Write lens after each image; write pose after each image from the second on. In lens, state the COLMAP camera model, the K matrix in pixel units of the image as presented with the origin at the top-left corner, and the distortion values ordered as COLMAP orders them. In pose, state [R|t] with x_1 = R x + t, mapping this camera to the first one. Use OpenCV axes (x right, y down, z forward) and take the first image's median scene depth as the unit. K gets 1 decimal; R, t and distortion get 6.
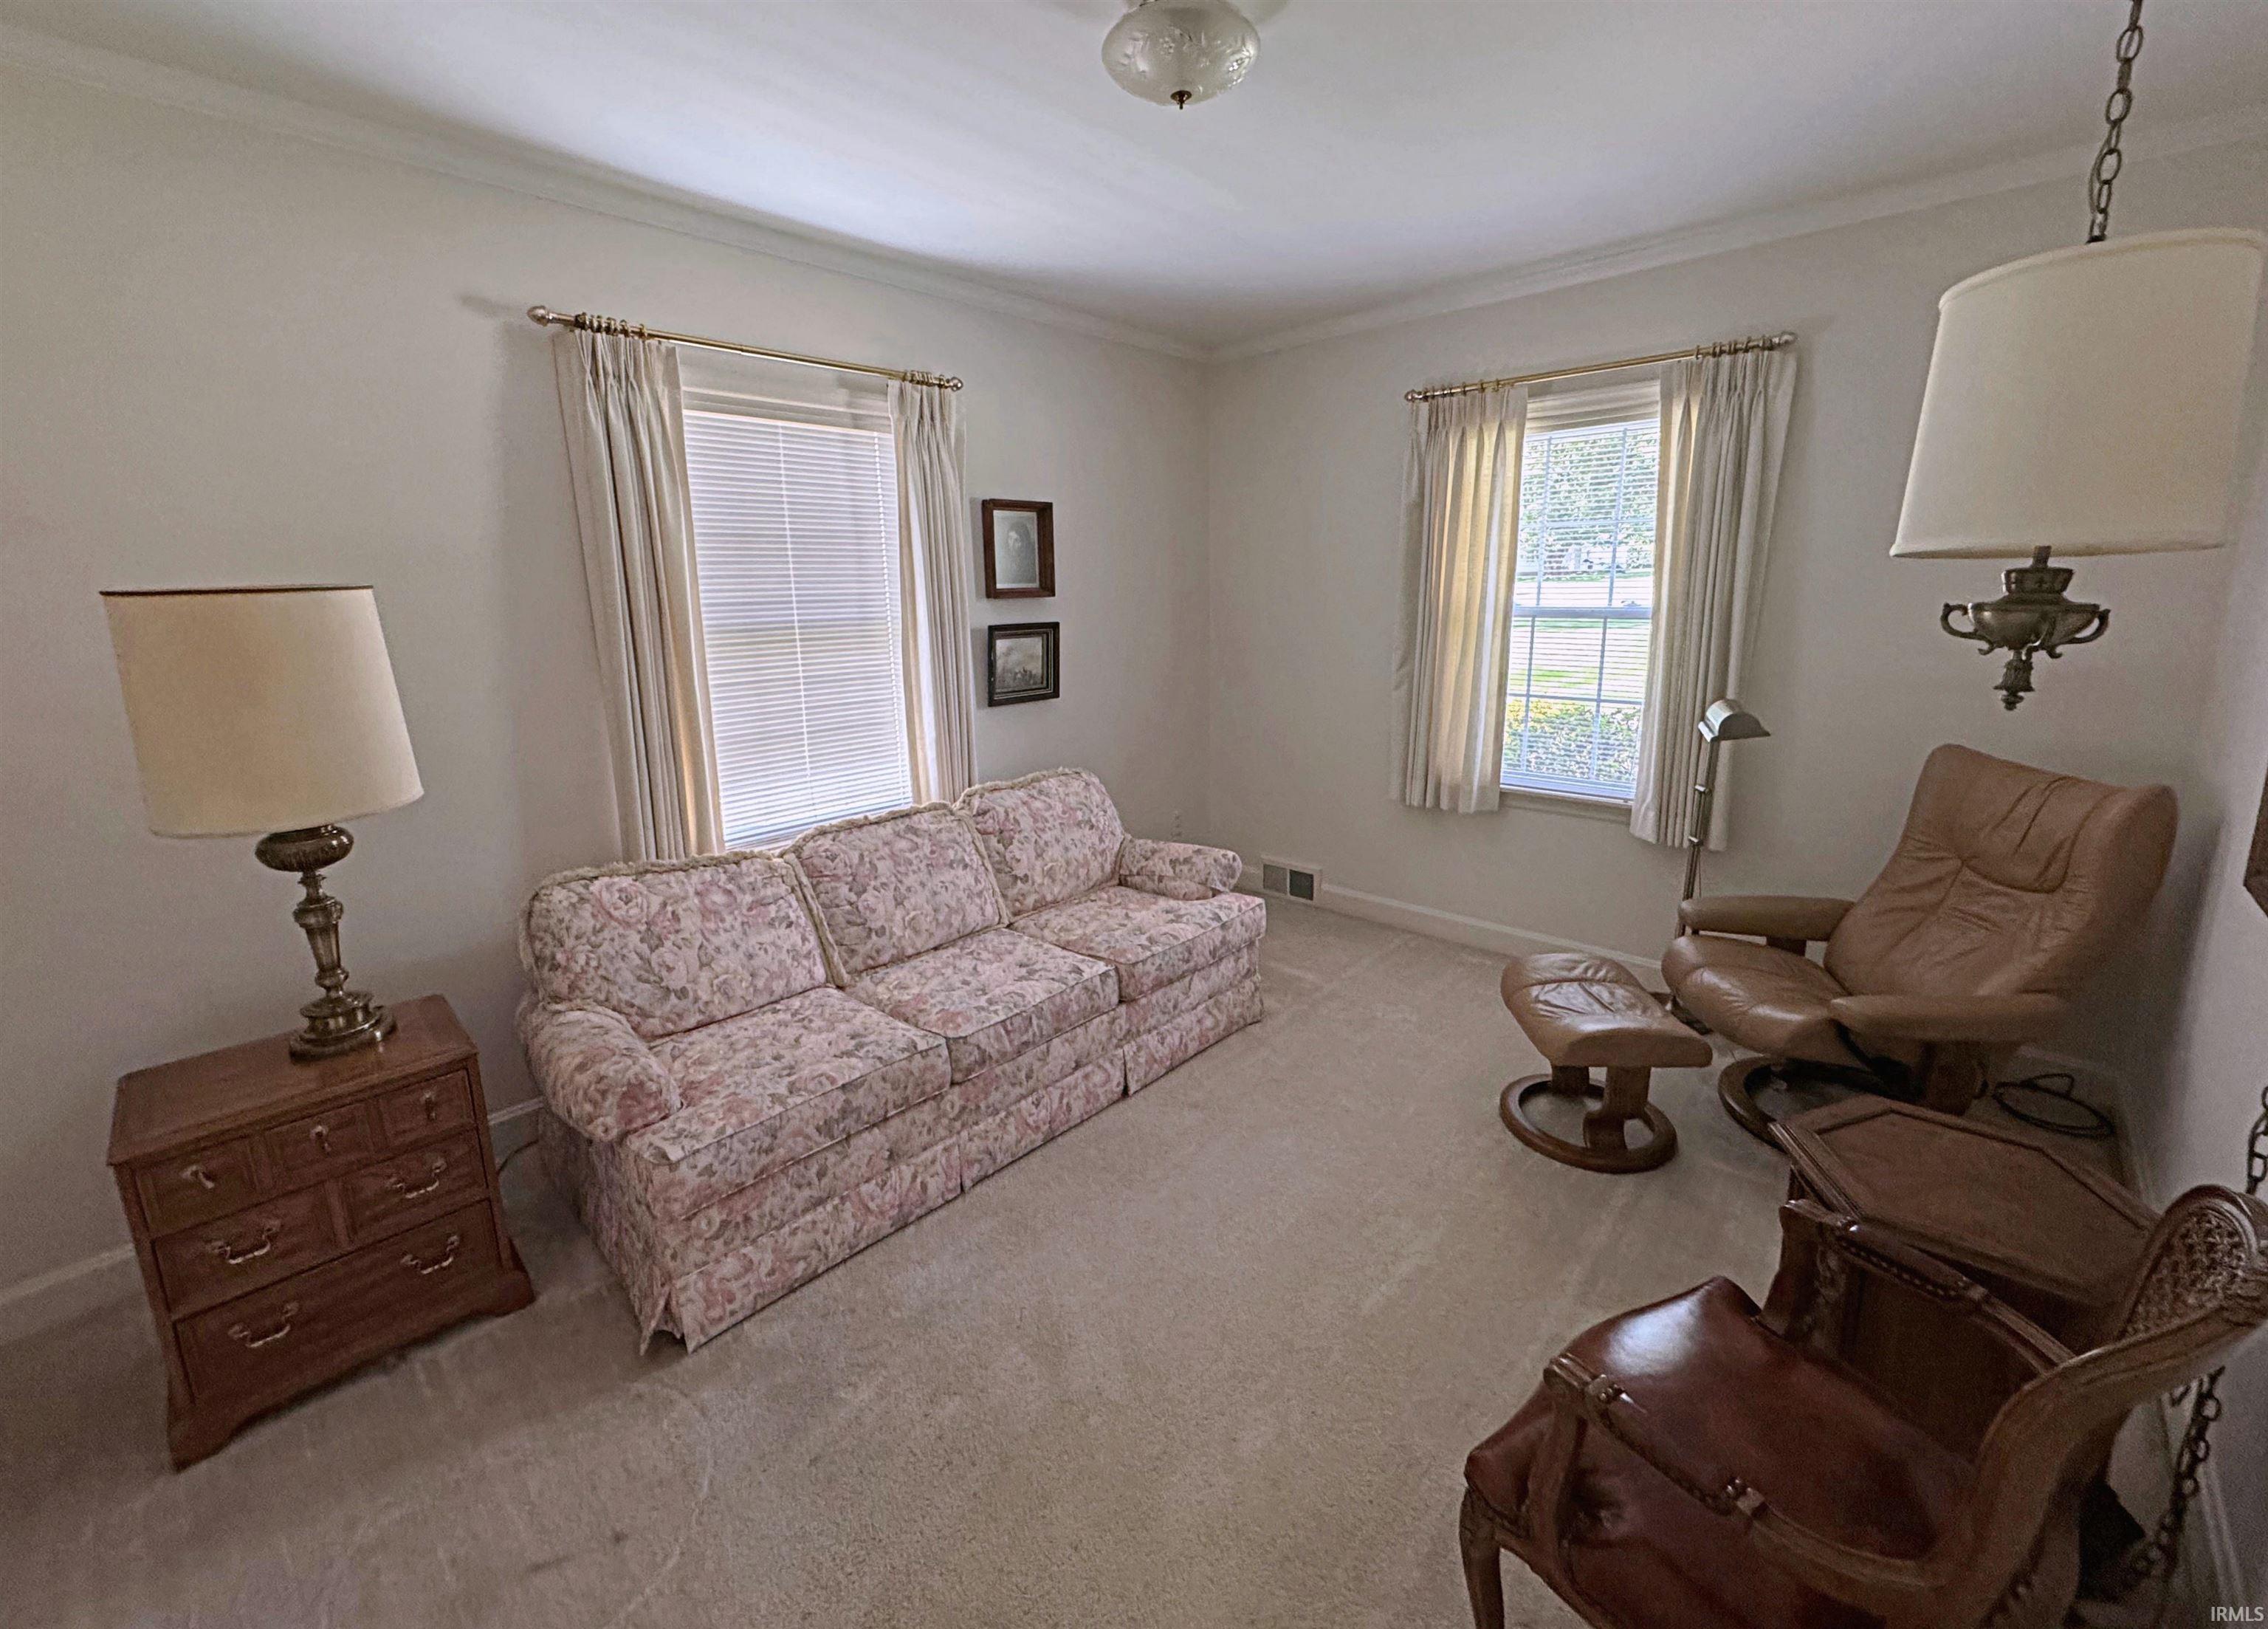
lens RADIAL K [[925.0, 0, 1123.6], [0, 925.0, 784.2], [0, 0, 1]] dist [0.000115, 0.000610]
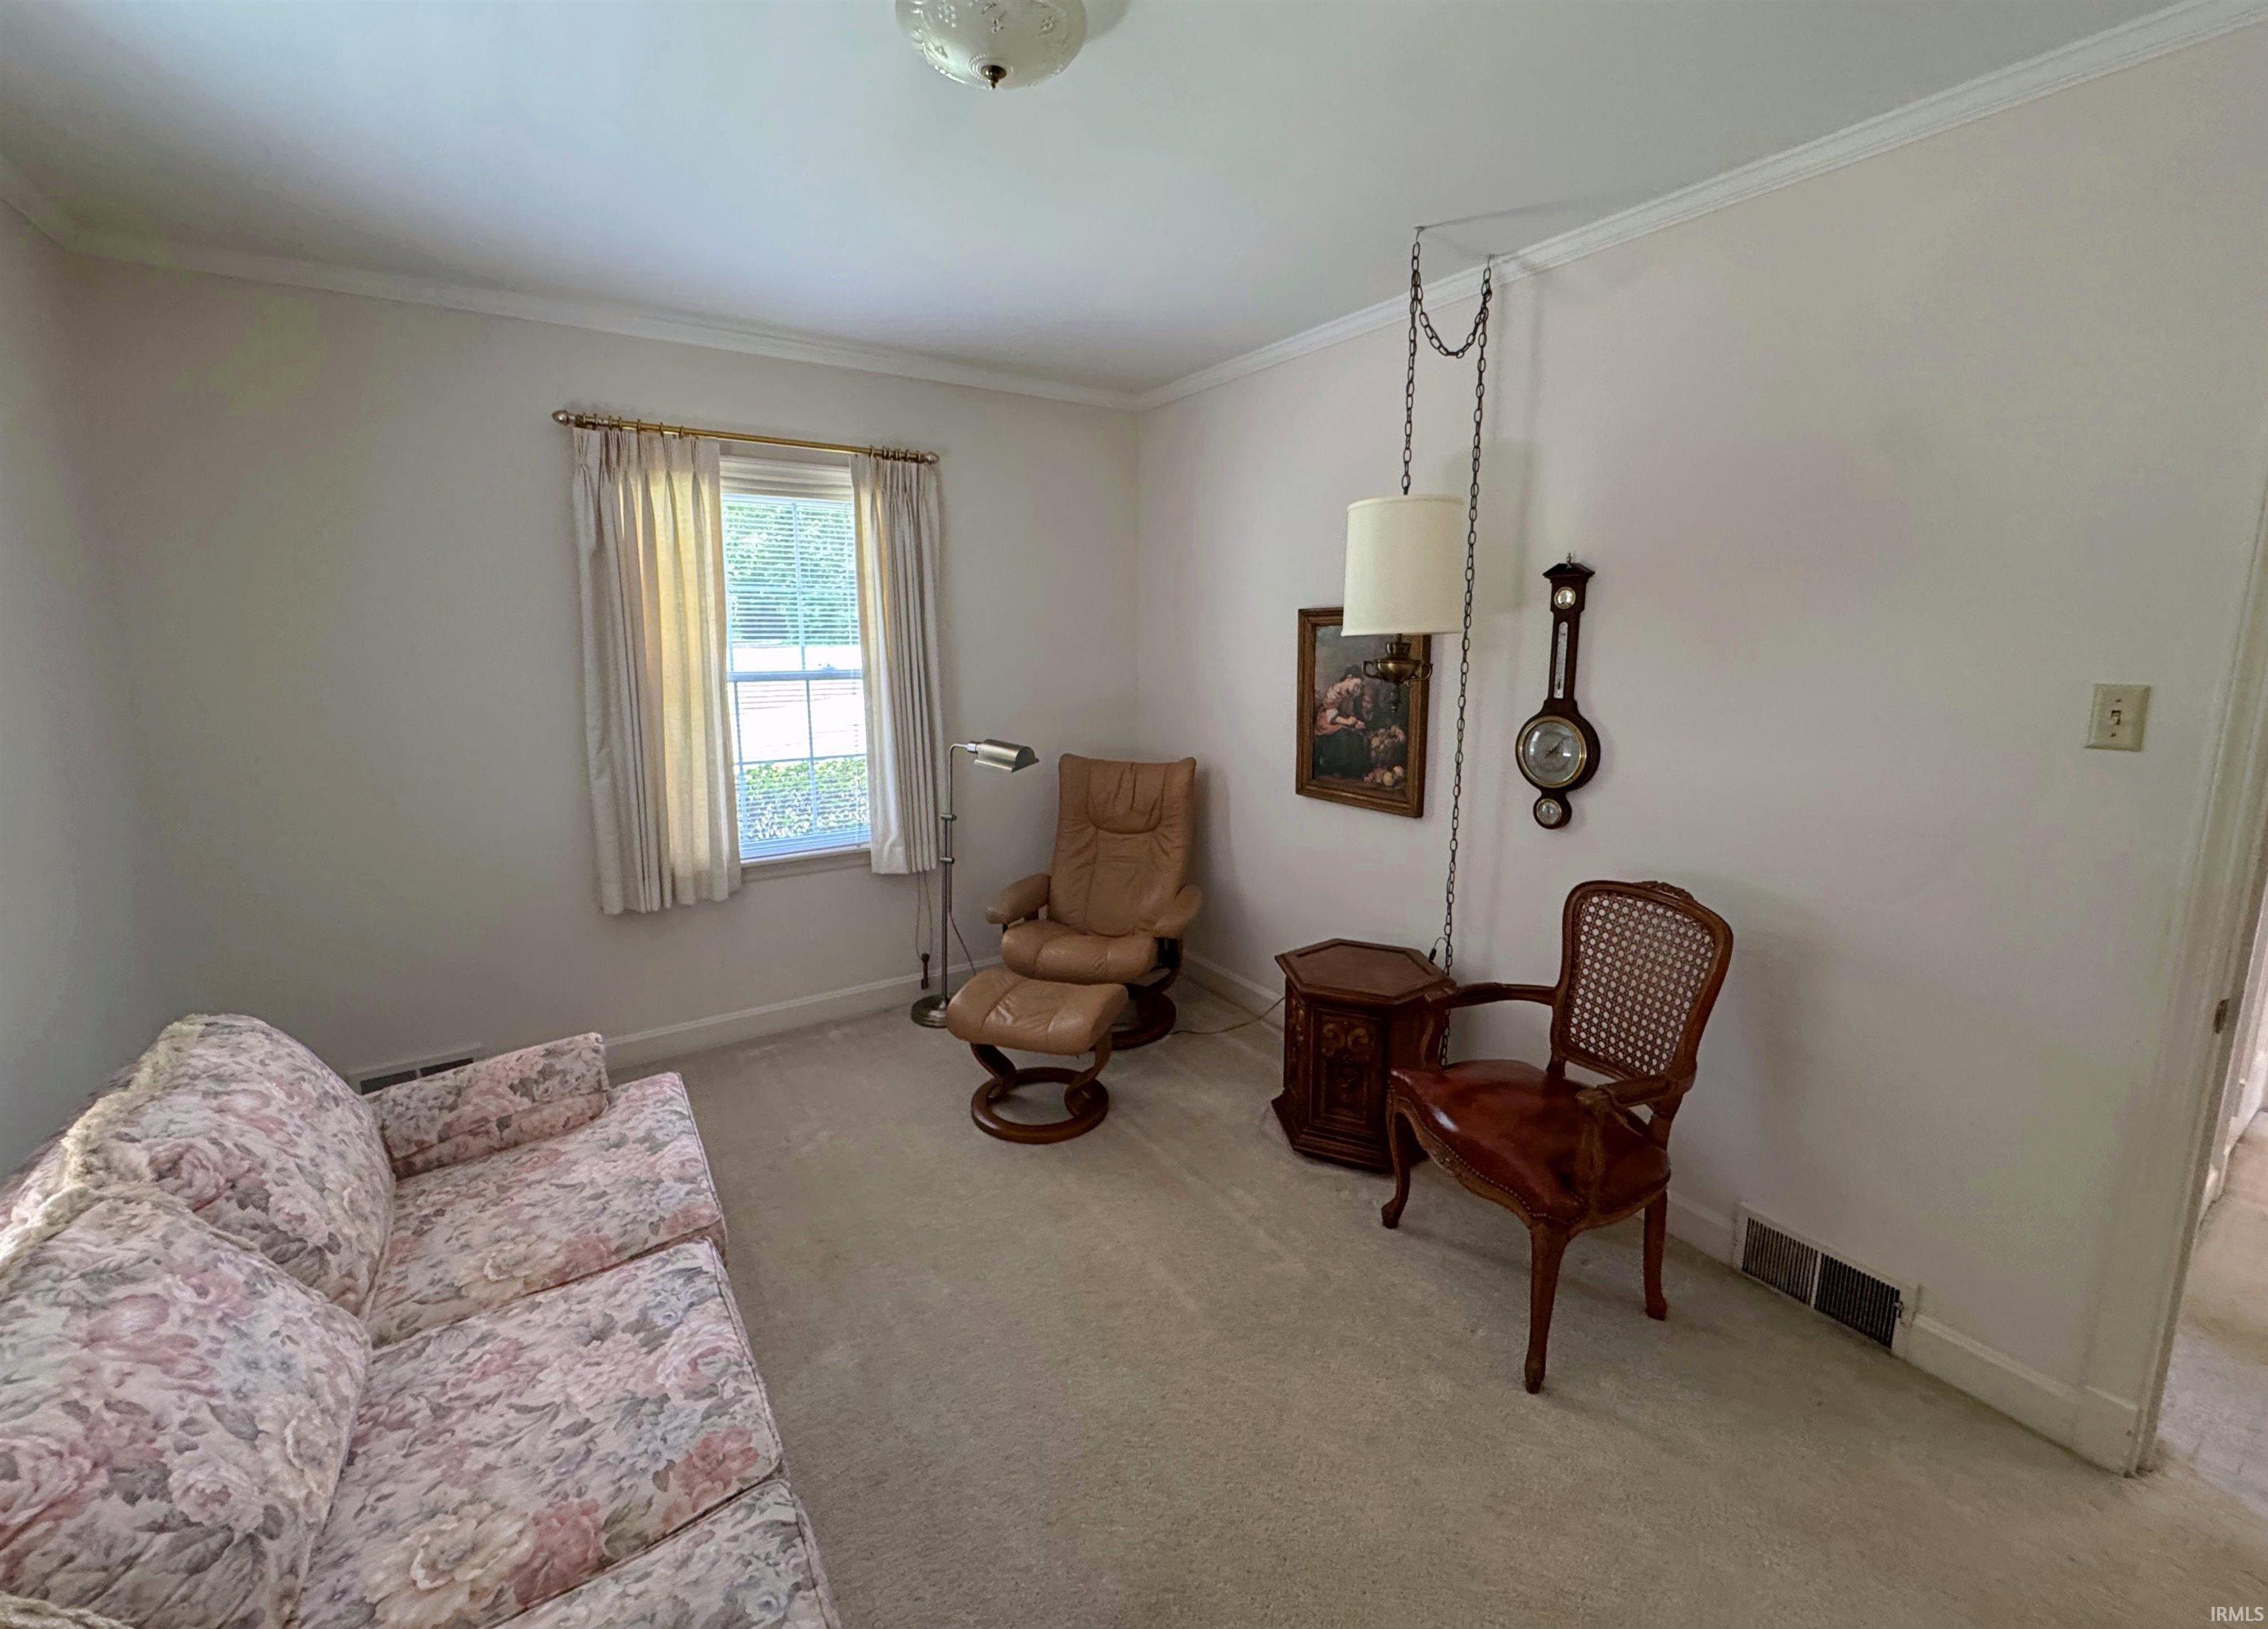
lens RADIAL K [[925.0, 0, 1123.6], [0, 925.0, 784.2], [0, 0, 1]] dist [0.000115, 0.000610]
pose [[0.236983, -0.140255, 0.961336, -0.446882], [0.201226, 0.975152, 0.092665, -0.096317], [-0.950446, 0.171486, 0.259317, 0.437309]]
